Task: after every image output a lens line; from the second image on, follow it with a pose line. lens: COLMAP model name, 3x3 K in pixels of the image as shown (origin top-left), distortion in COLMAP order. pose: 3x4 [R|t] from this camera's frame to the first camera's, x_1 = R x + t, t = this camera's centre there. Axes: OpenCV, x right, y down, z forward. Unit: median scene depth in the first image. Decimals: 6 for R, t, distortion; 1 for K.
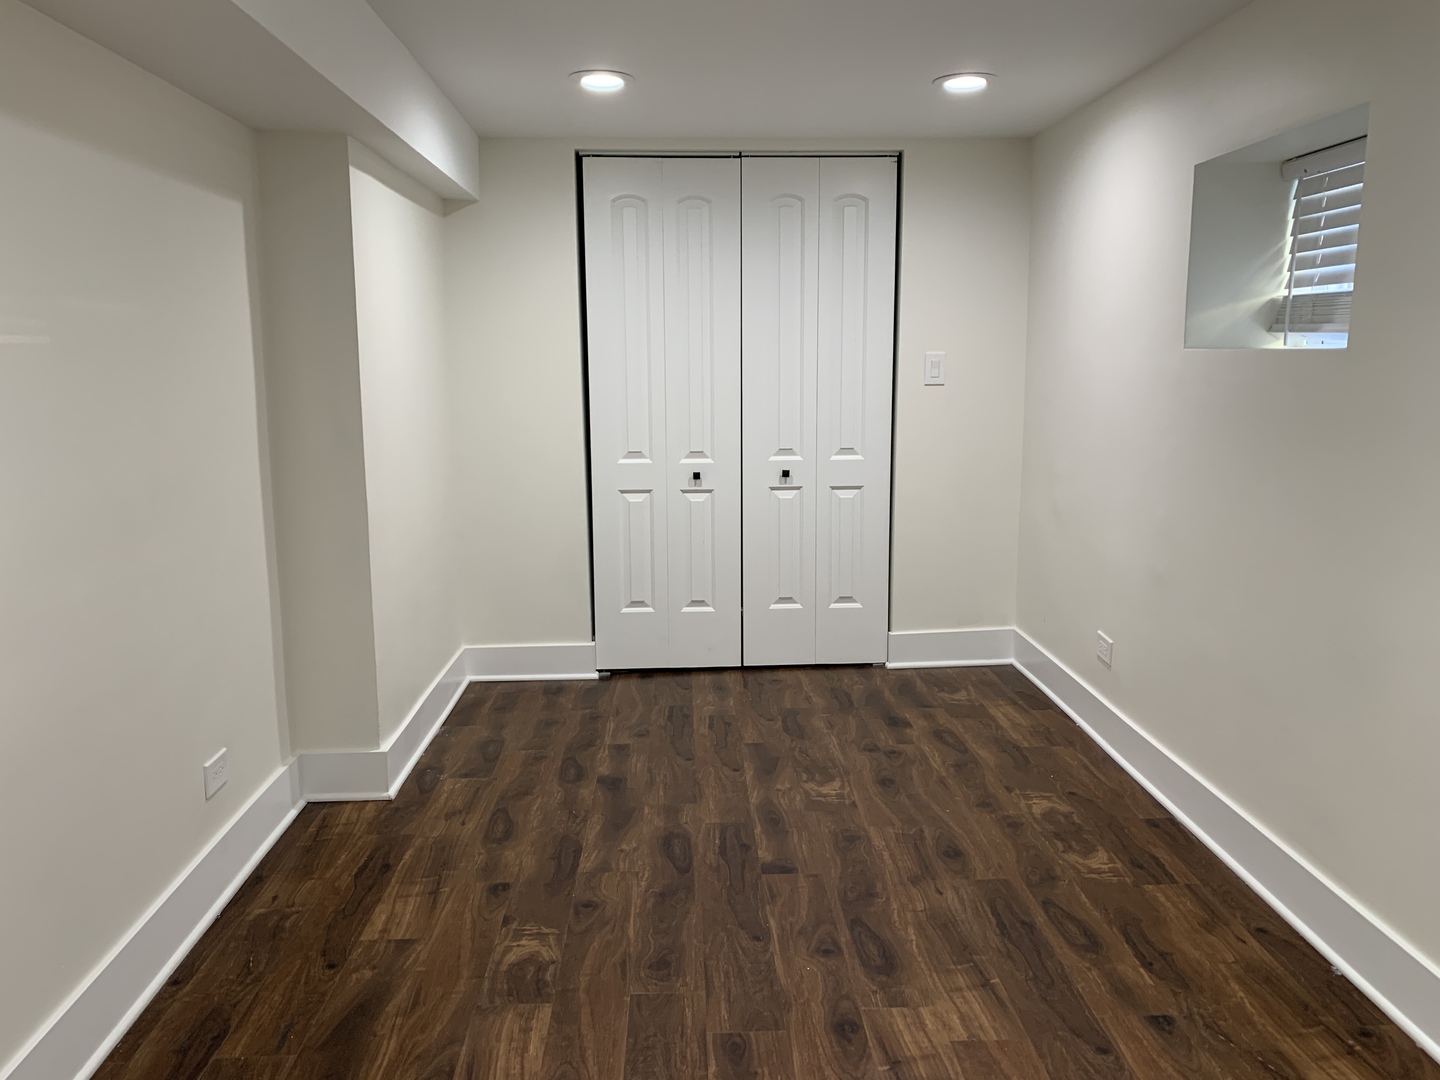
lens RADIAL K [[1100.9, 0, 721.2], [0, 1100.9, 538.9], [0, 0, 1]] dist [0.053787, -0.062523]
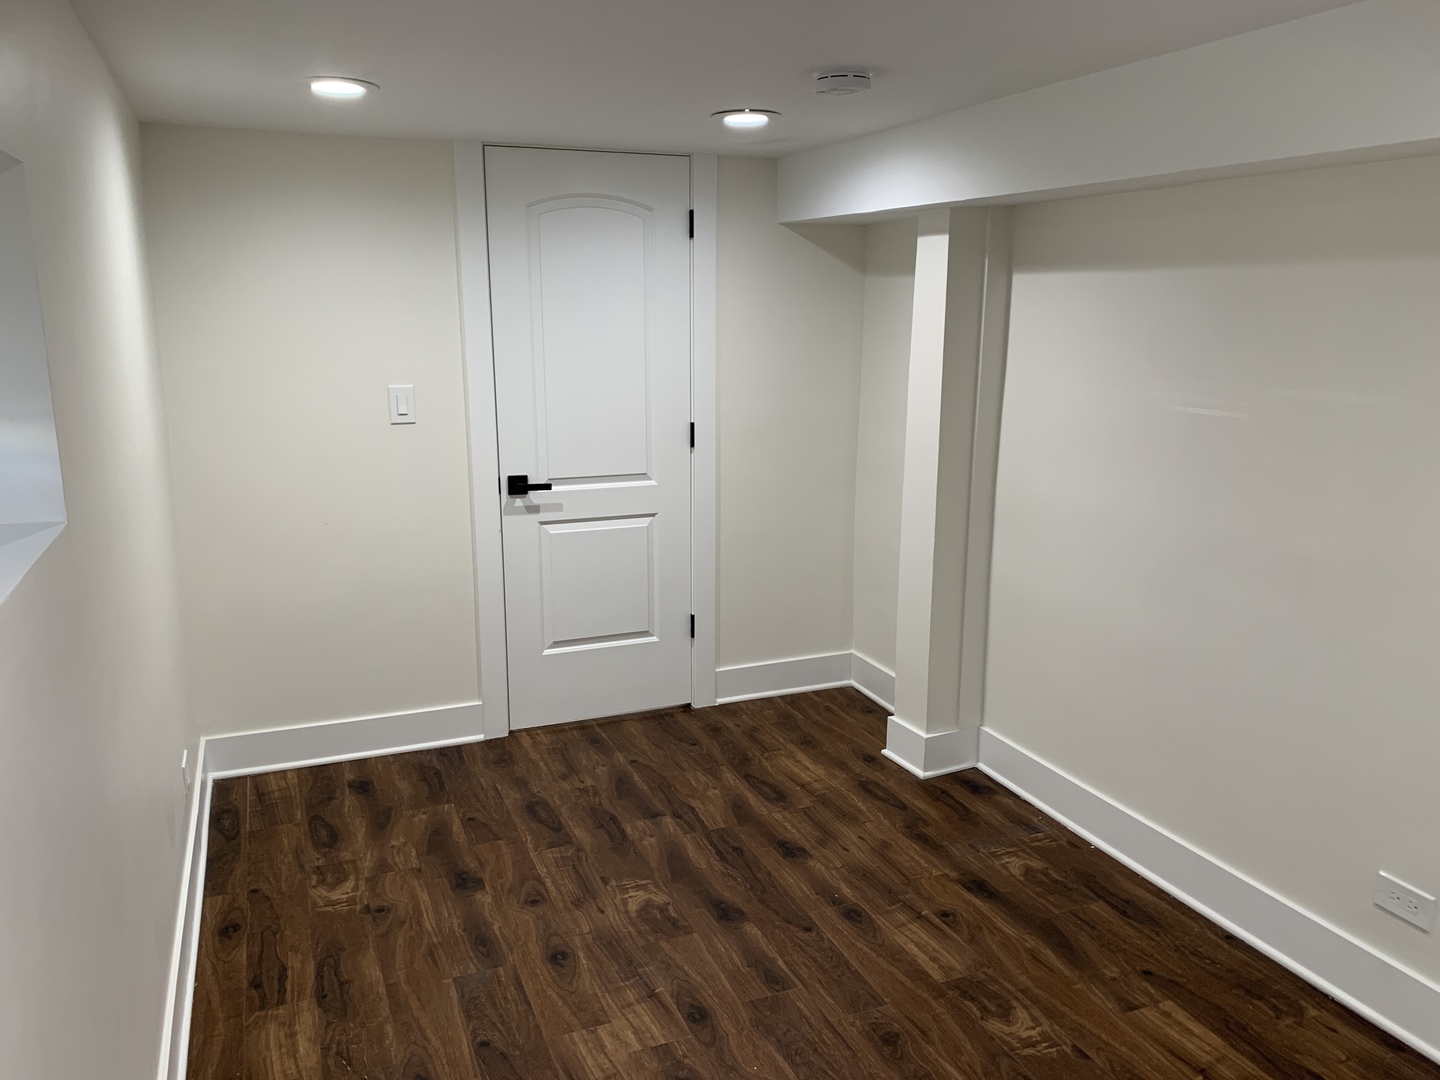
lens RADIAL K [[1100.9, 0, 721.8], [0, 1100.9, 539.5], [0, 0, 1]] dist [0.053787, -0.062523]
pose [[-0.937287, 0.078400, -0.339628, 0.440778], [-0.055315, 0.928572, 0.367008, -0.453587], [0.344142, 0.362778, -0.866001, 1.810972]]
